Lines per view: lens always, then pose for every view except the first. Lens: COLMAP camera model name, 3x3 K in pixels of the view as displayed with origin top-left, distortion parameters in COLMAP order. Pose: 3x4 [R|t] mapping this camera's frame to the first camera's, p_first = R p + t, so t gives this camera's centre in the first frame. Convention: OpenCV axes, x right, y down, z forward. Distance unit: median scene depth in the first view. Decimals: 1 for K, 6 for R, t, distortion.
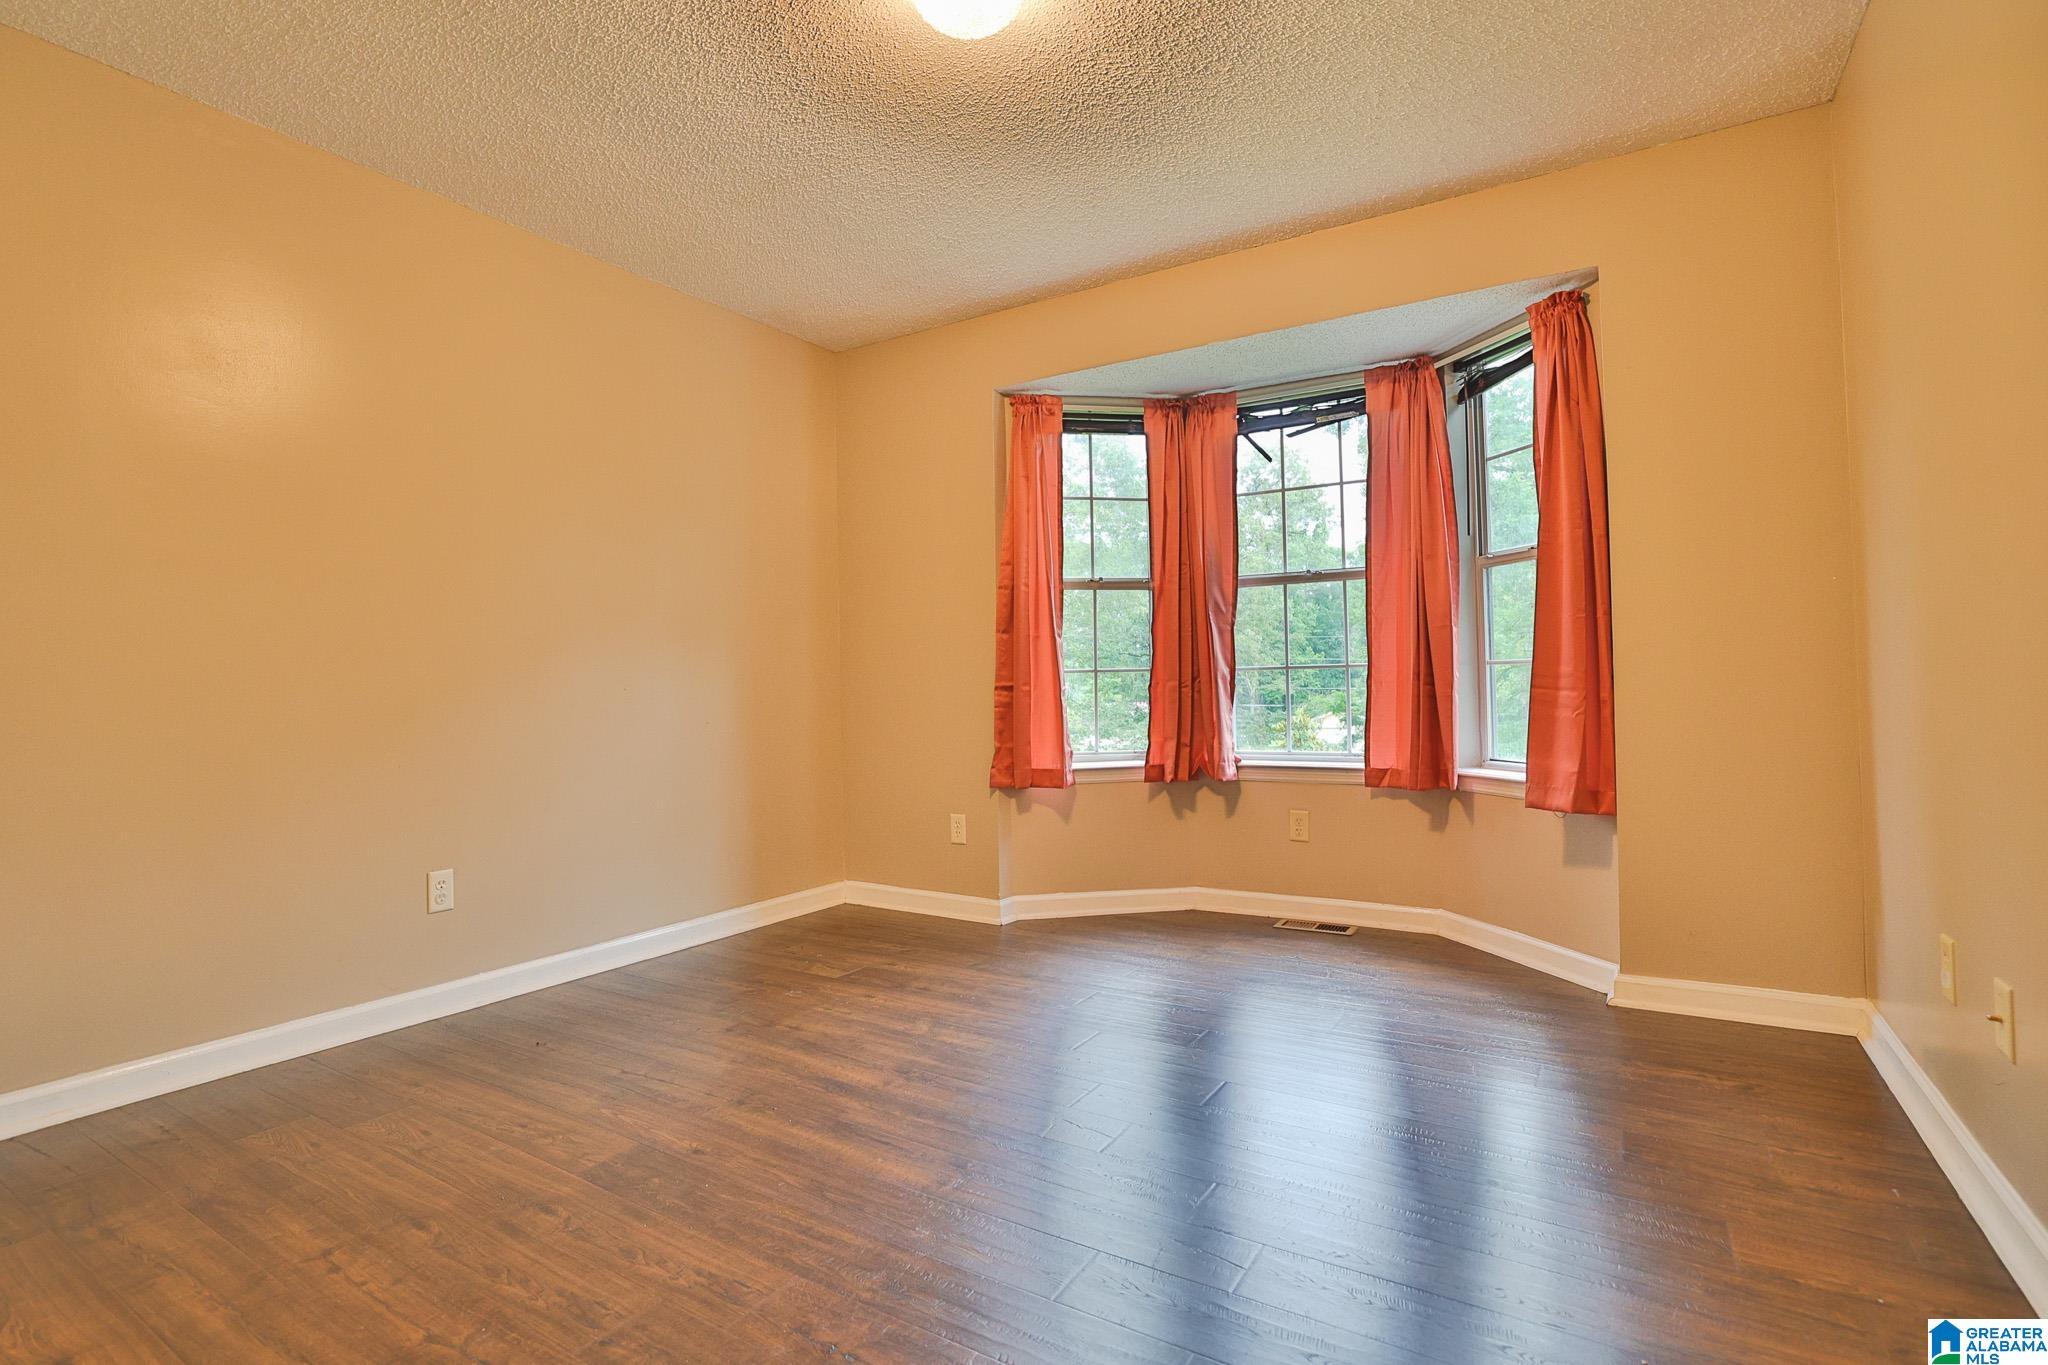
lens RADIAL K [[941.3, 0, 999.1], [0, 941.3, 661.9], [0, 0, 1]] dist [-0.045890, 0.018935]
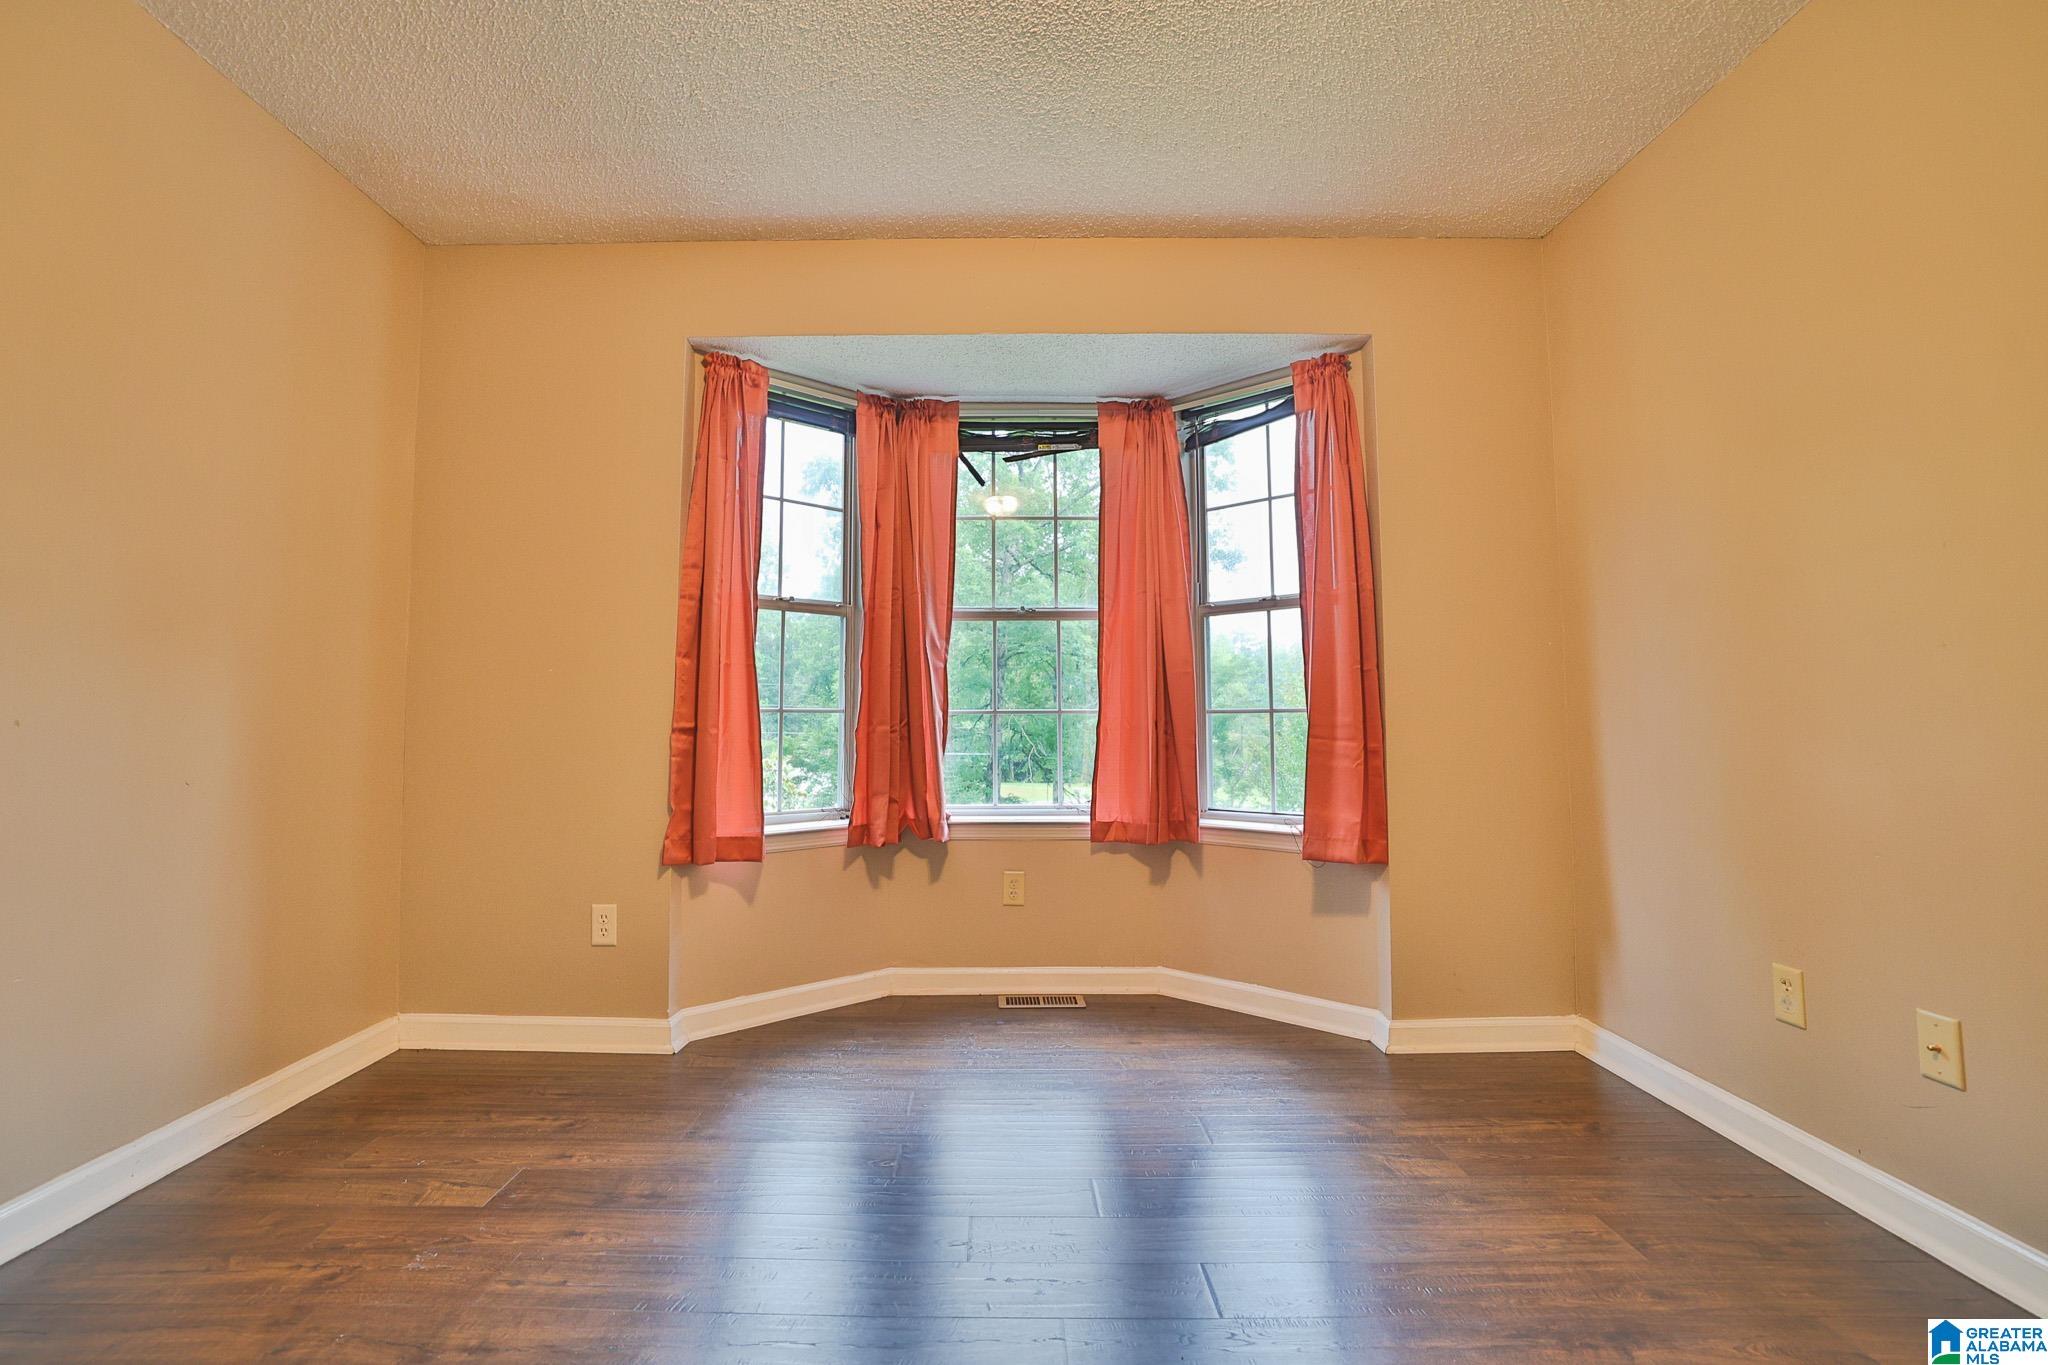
lens RADIAL K [[936.8, 0, 1025.8], [0, 936.8, 658.7], [0, 0, 1]] dist [-0.049674, 0.019283]
pose [[0.854482, 0.051726, 0.516899, -0.151515], [-0.025703, 0.998021, -0.057383, 0.006434], [-0.518844, 0.035747, 0.854121, 0.227870]]
